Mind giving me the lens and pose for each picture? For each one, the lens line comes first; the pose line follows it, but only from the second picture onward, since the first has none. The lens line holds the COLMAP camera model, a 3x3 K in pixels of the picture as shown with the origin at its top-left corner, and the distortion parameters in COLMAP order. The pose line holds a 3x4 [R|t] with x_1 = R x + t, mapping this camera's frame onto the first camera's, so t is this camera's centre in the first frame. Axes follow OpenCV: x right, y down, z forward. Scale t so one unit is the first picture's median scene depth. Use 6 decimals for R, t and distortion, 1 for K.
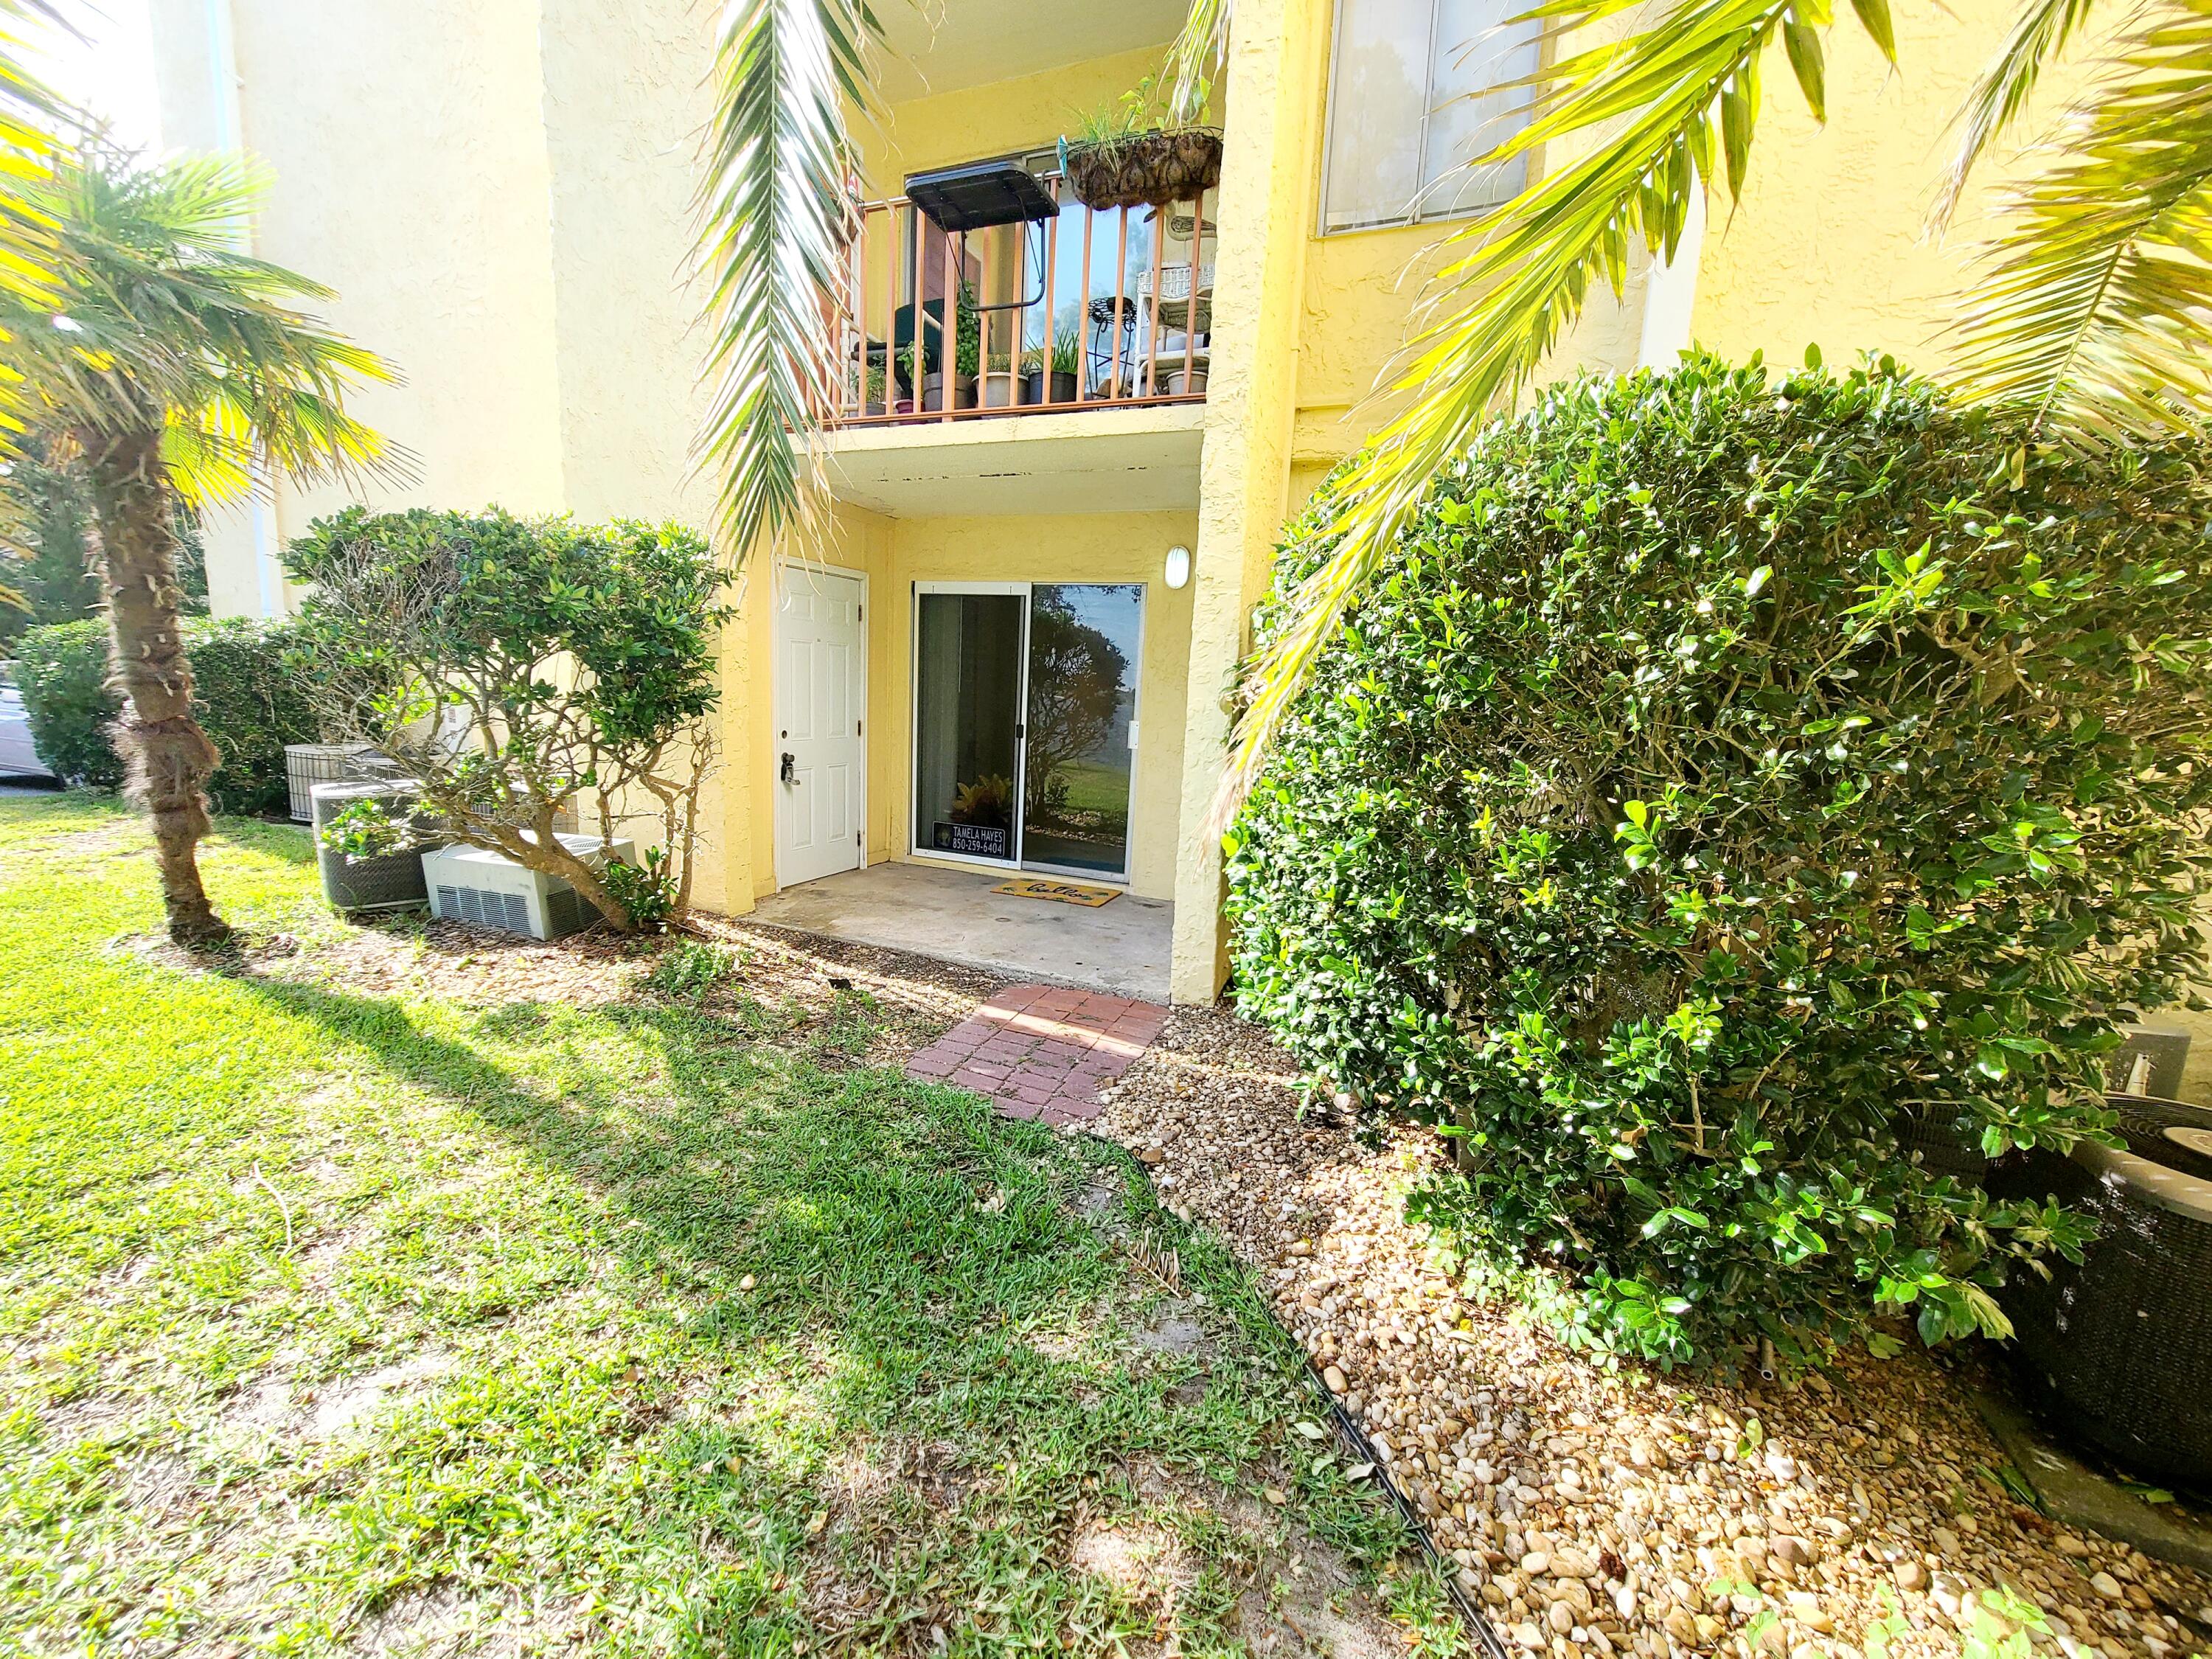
lens RADIAL K [[906.9, 0, 1099.4], [0, 906.9, 832.8], [0, 0, 1]] dist [0.004563, -0.002686]
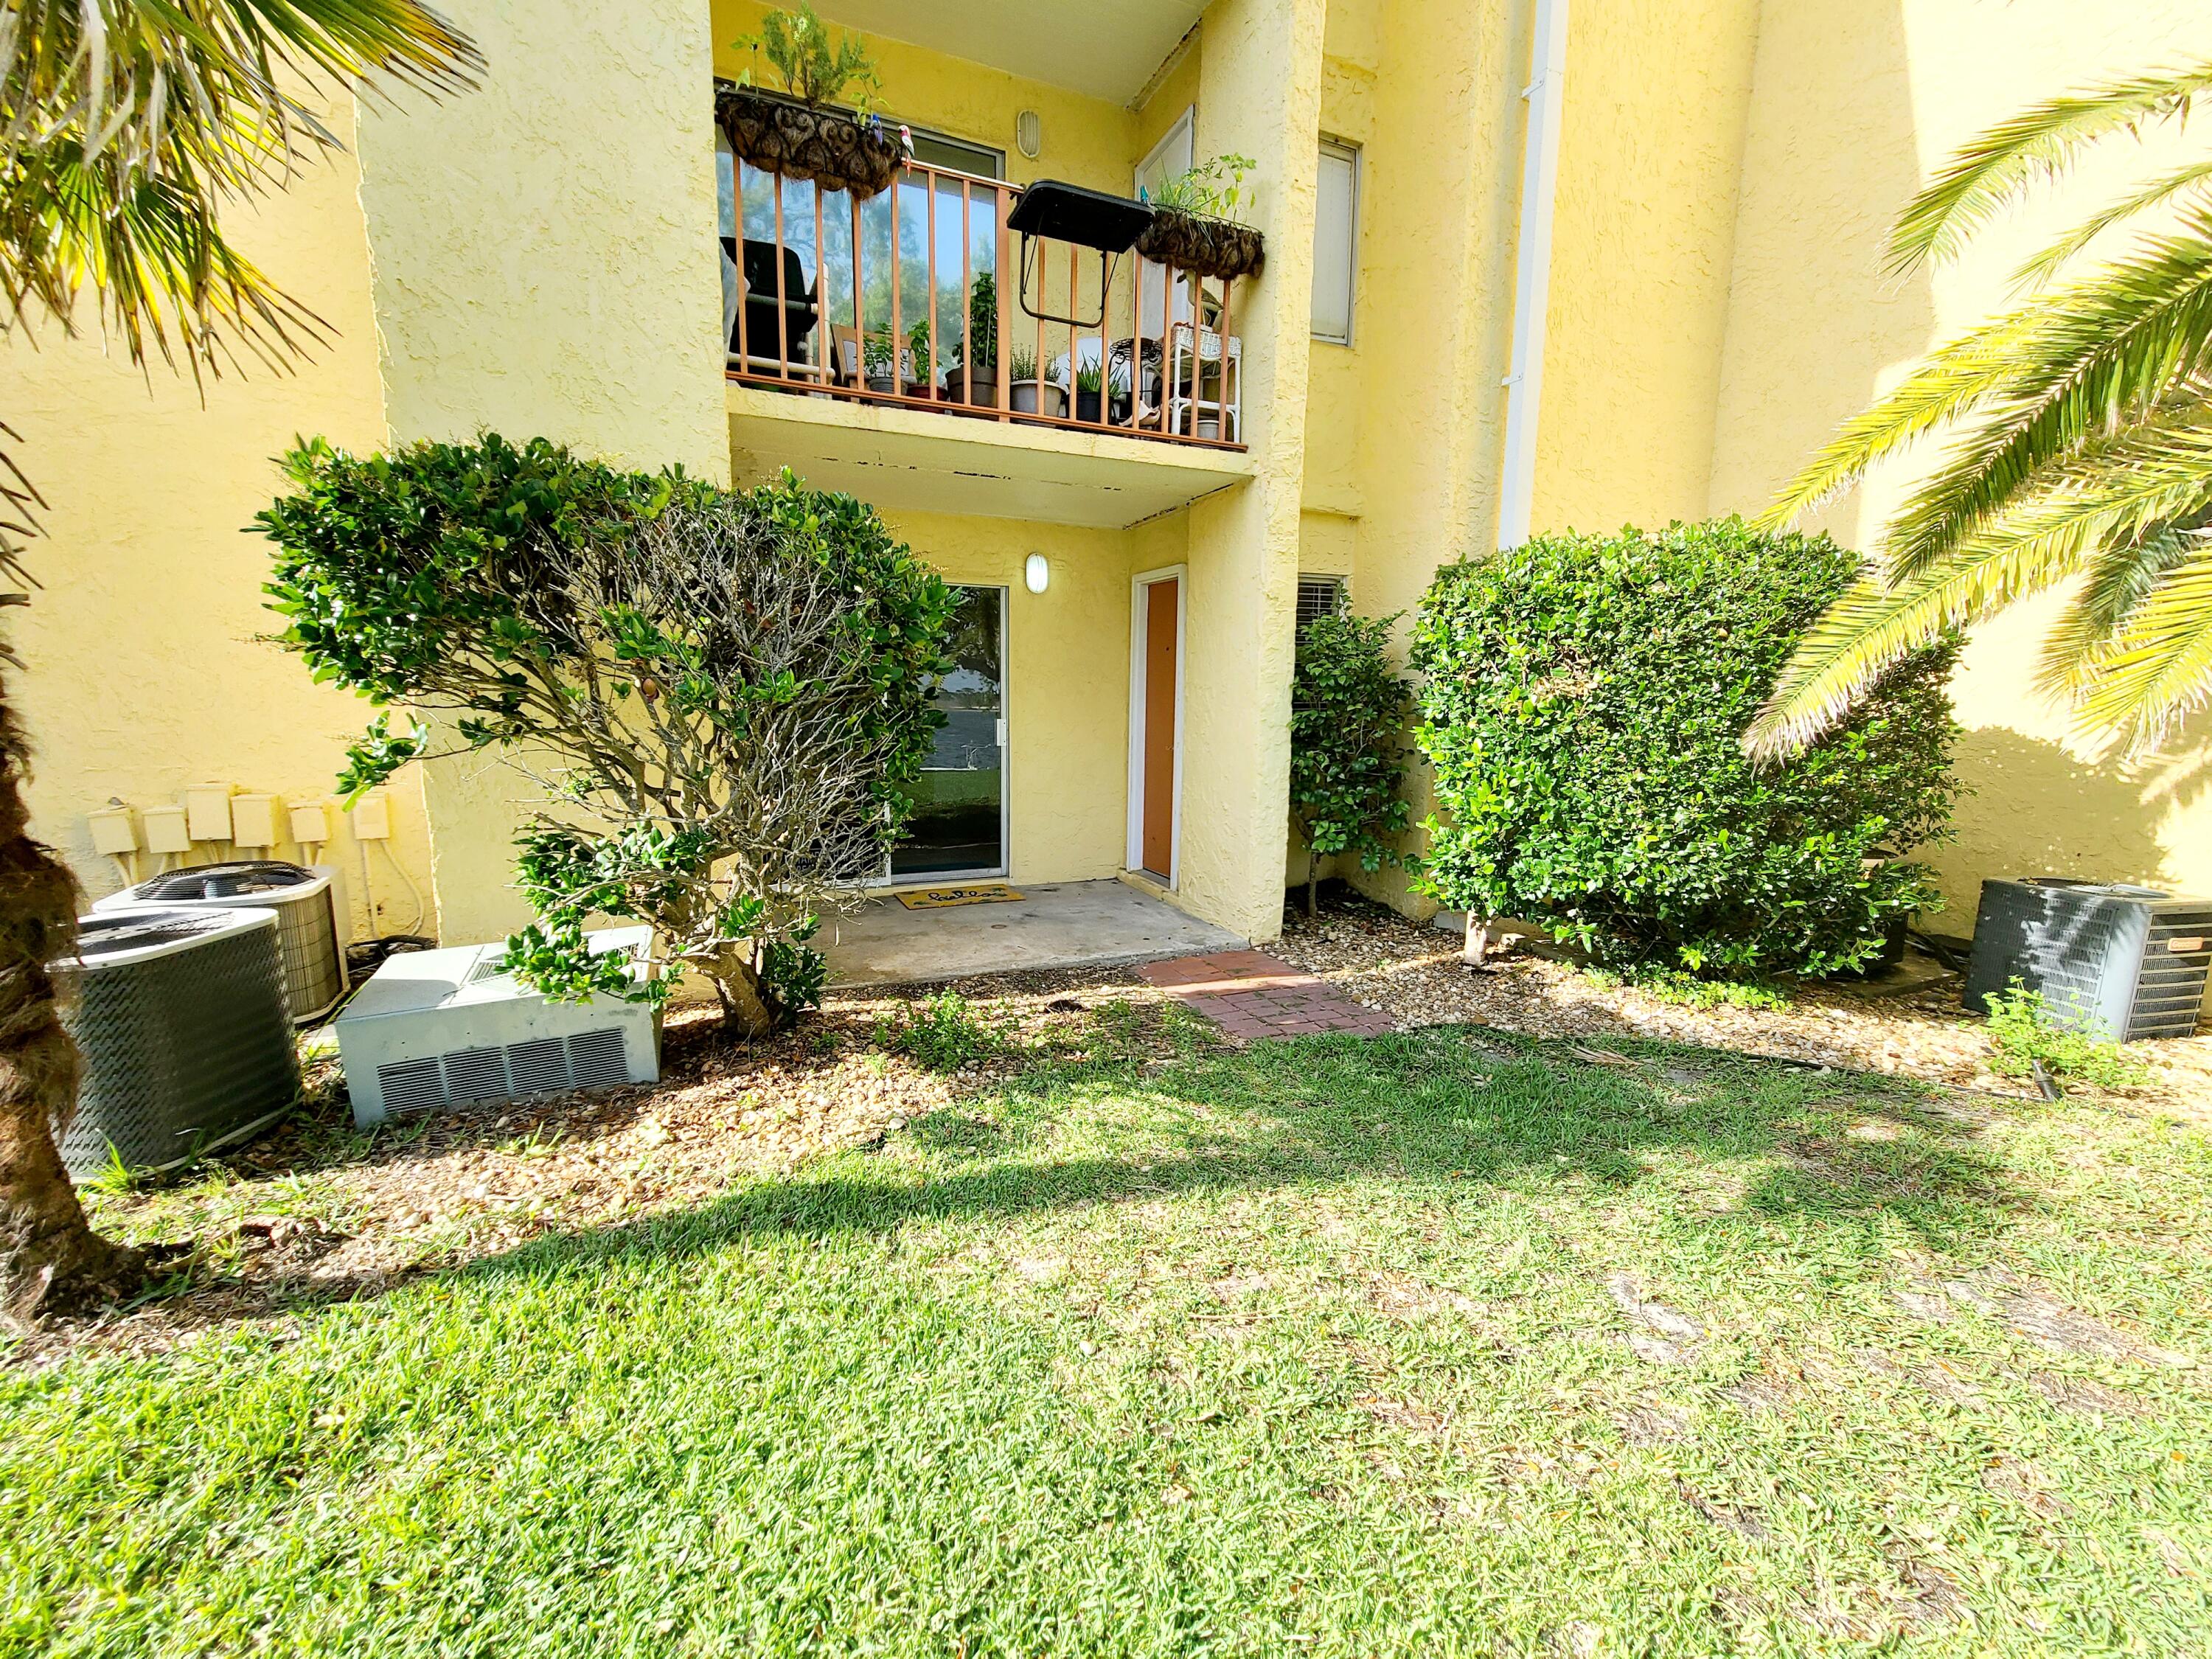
lens RADIAL K [[906.9, 0, 1087.3], [0, 906.9, 824.0], [0, 0, 1]] dist [0.004563, -0.002686]
pose [[0.706266, -0.145259, 0.692884, -0.913219], [0.141003, 0.987977, 0.063397, -0.081989], [-0.693762, 0.052923, 0.718257, 0.283298]]
